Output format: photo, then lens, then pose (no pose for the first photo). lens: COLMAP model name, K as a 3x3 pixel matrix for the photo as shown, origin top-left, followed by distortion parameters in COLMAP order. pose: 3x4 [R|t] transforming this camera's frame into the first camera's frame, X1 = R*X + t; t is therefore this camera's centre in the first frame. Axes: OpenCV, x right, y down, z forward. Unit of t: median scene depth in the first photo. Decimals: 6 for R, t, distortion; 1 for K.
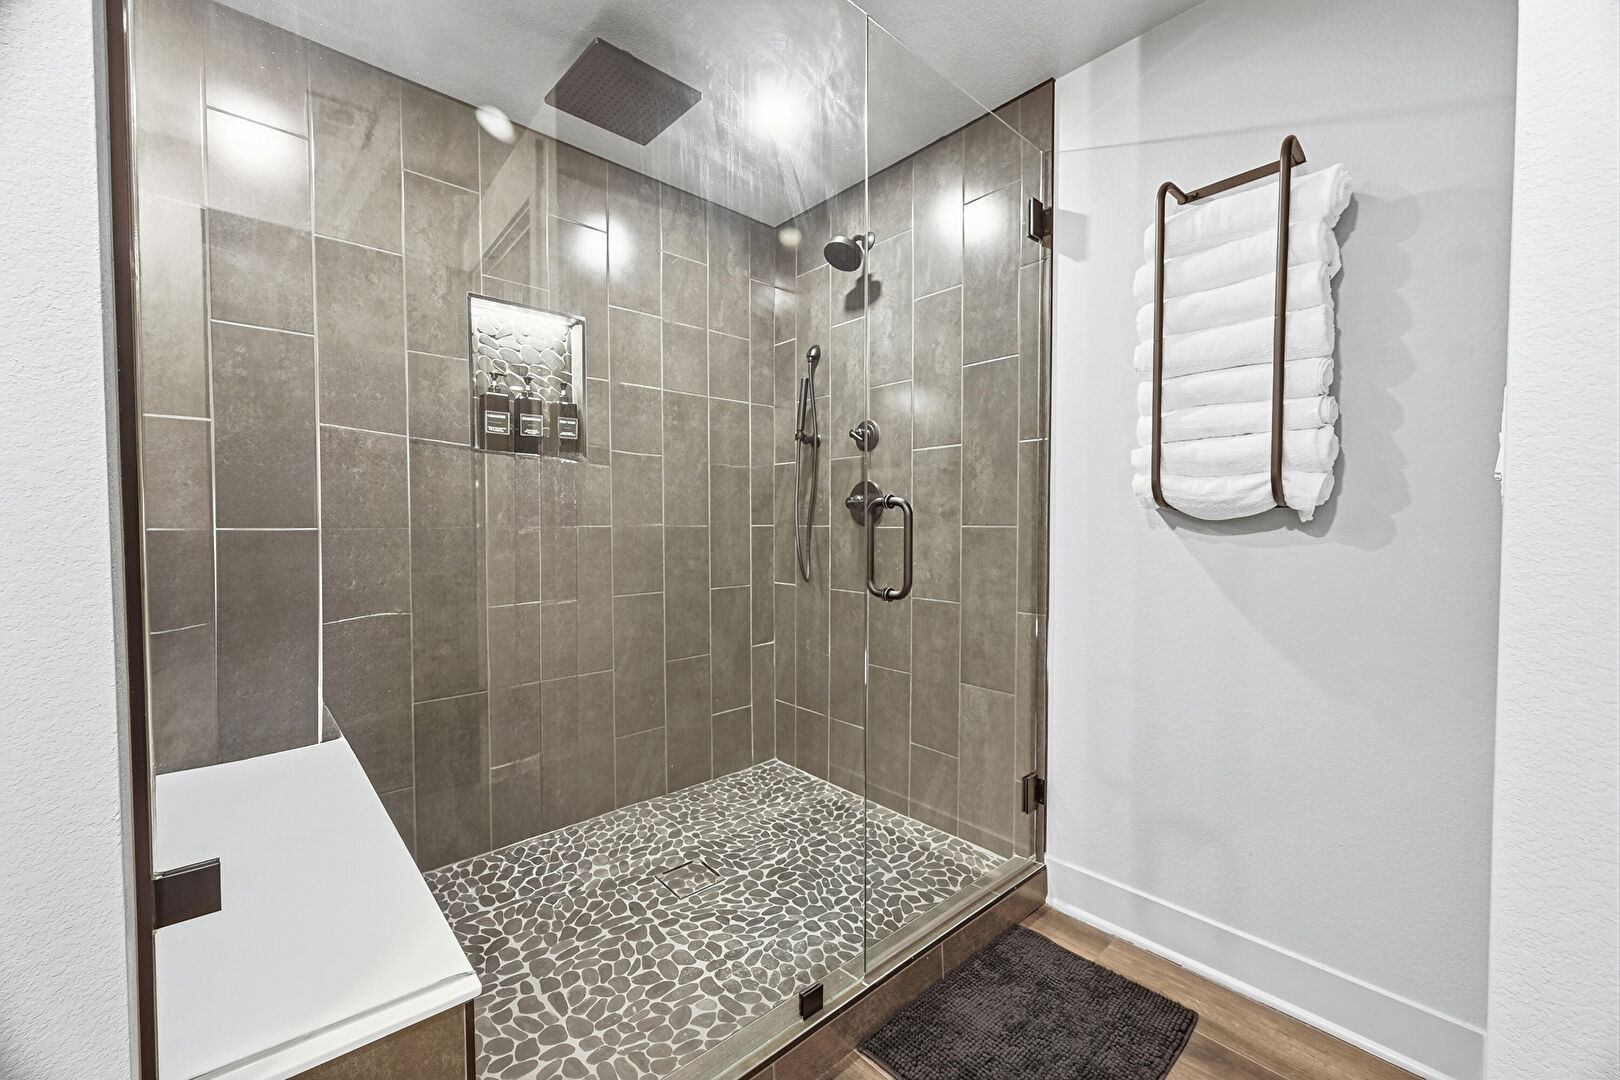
lens RADIAL K [[639.4, 0, 809.9], [0, 639.4, 543.9], [0, 0, 1]] dist [-0.000276, 0.000353]
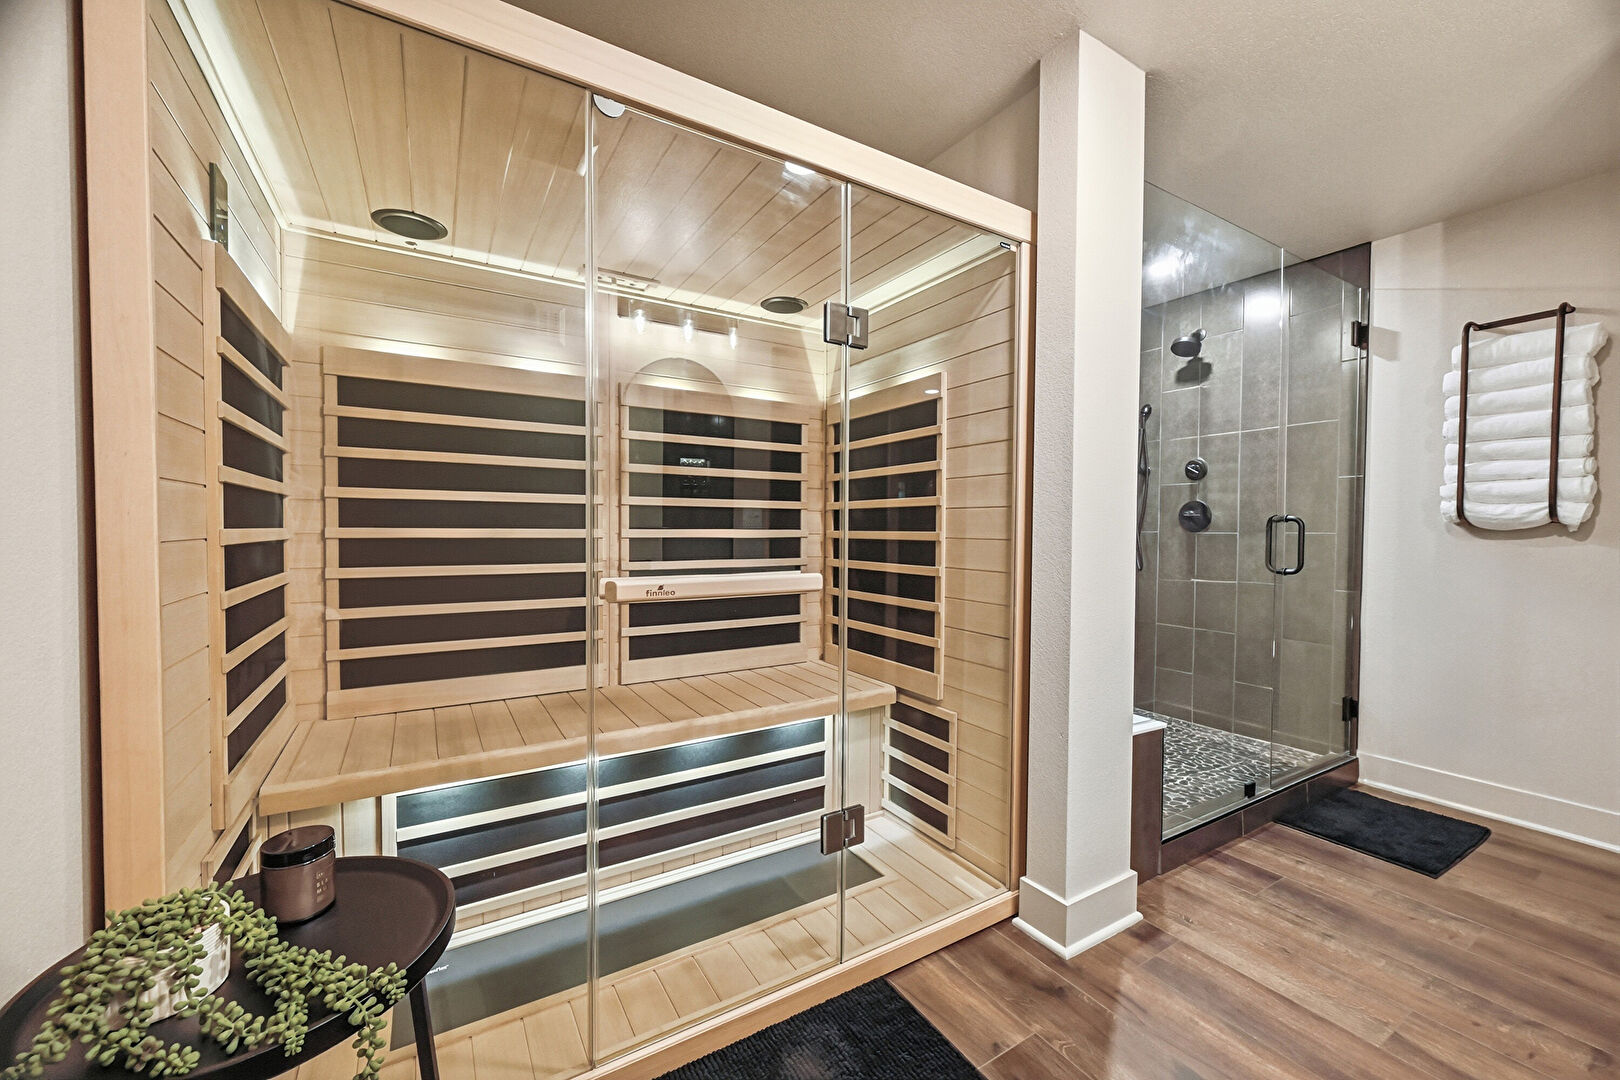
lens RADIAL K [[639.4, 0, 809.9], [0, 639.4, 543.9], [0, 0, 1]] dist [-0.000276, 0.000353]
pose [[0.983870, 0.012698, -0.178432, -0.793811], [-0.014159, 0.999876, -0.006915, 0.033114], [0.178322, 0.009330, 0.983928, -0.893700]]
